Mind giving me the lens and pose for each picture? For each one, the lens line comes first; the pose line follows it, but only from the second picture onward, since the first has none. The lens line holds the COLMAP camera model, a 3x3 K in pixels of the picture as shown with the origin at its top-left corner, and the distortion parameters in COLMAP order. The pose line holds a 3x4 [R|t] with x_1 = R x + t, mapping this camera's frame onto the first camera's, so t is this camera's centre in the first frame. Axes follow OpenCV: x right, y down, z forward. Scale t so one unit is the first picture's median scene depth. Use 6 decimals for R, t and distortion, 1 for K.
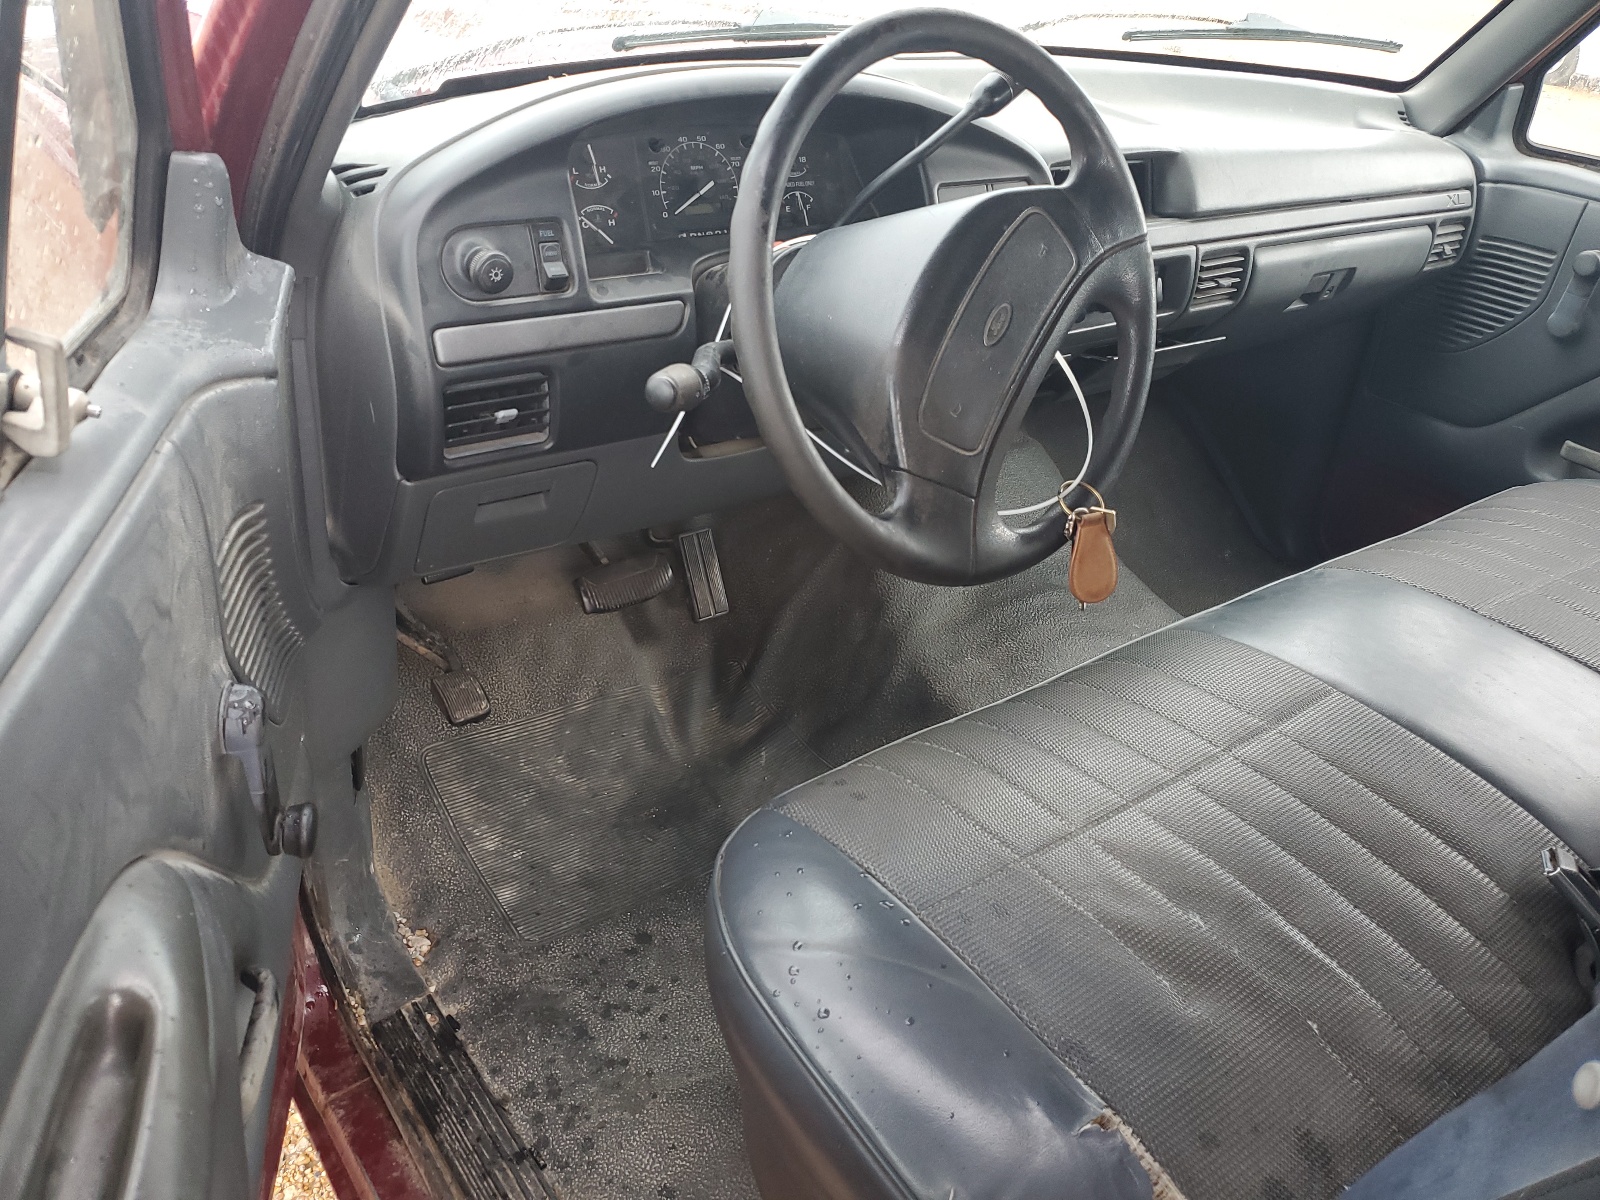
lens RADIAL K [[1190.7, 0, 805.9], [0, 1190.7, 601.4], [0, 0, 1]] dist [-0.008172, -0.005721]
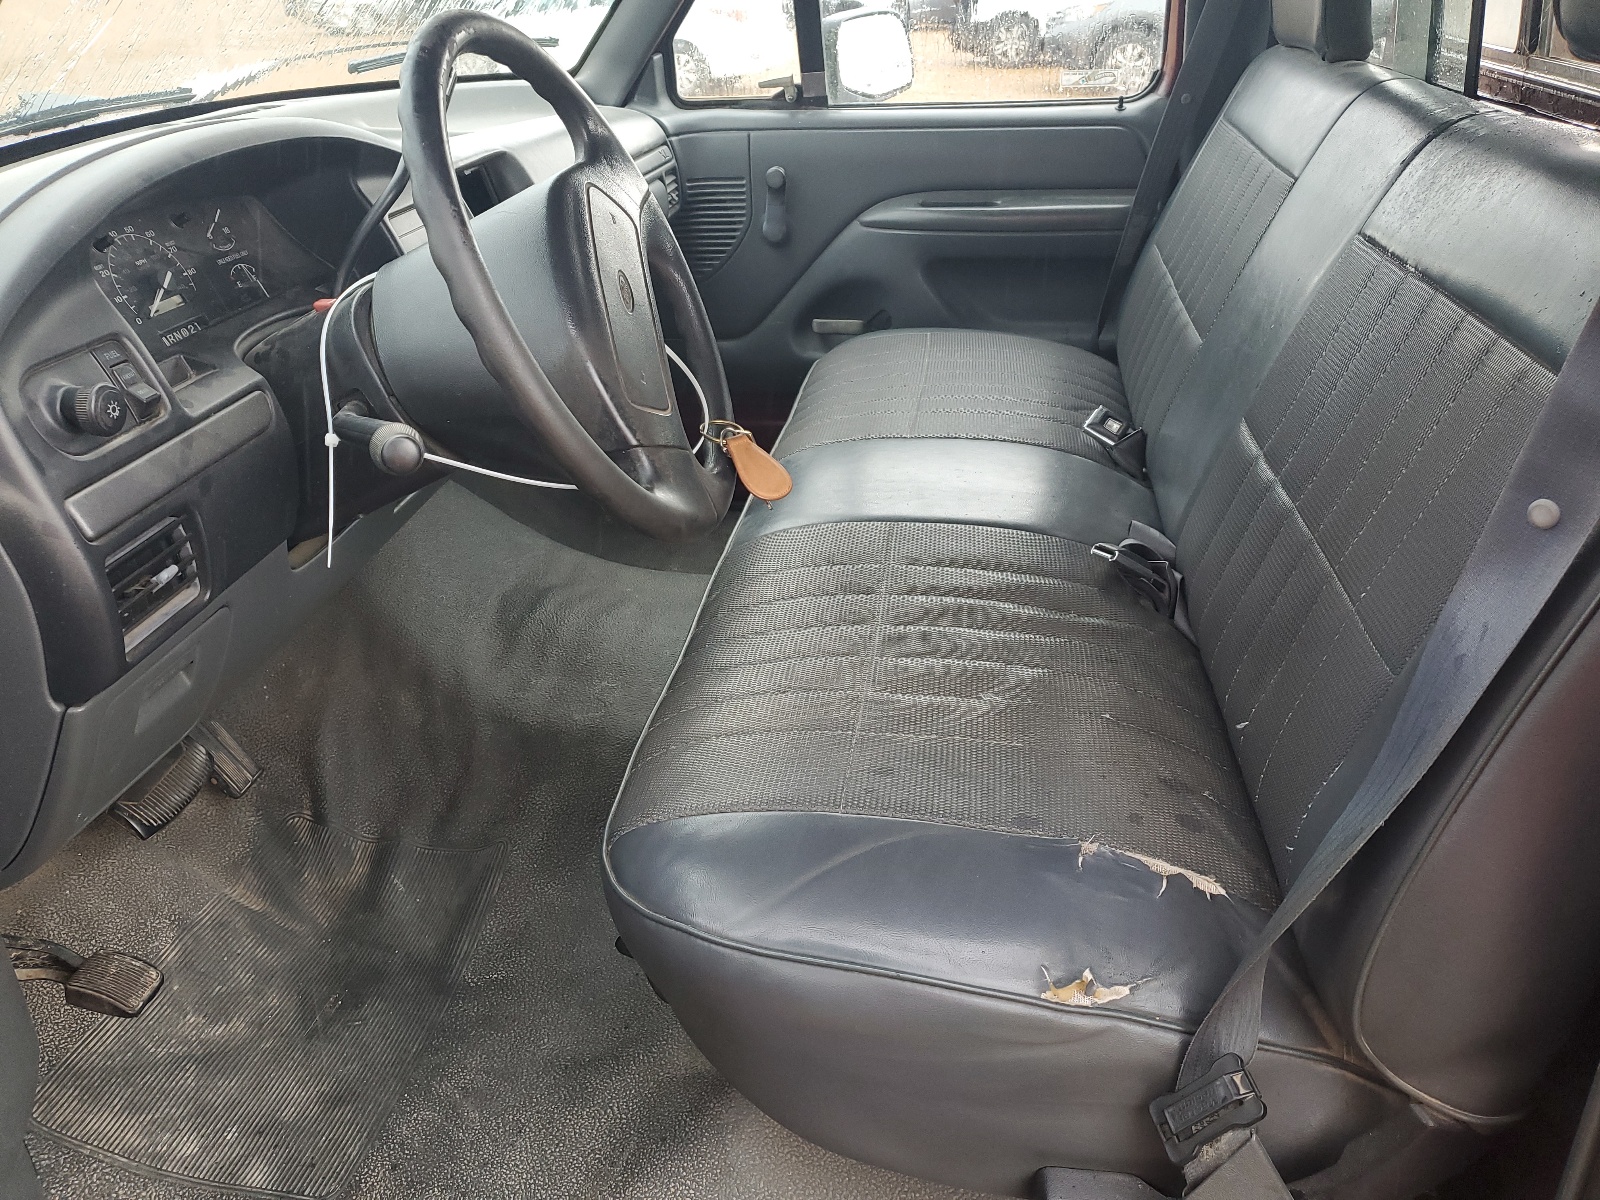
lens RADIAL K [[1190.7, 0, 810.3], [0, 1190.7, 598.3], [0, 0, 1]] dist [-0.008172, -0.005721]
pose [[0.701947, -0.423096, 0.572941, -0.309427], [0.444021, 0.888933, 0.112446, -0.028922], [-0.556881, 0.175467, 0.811847, 0.074317]]
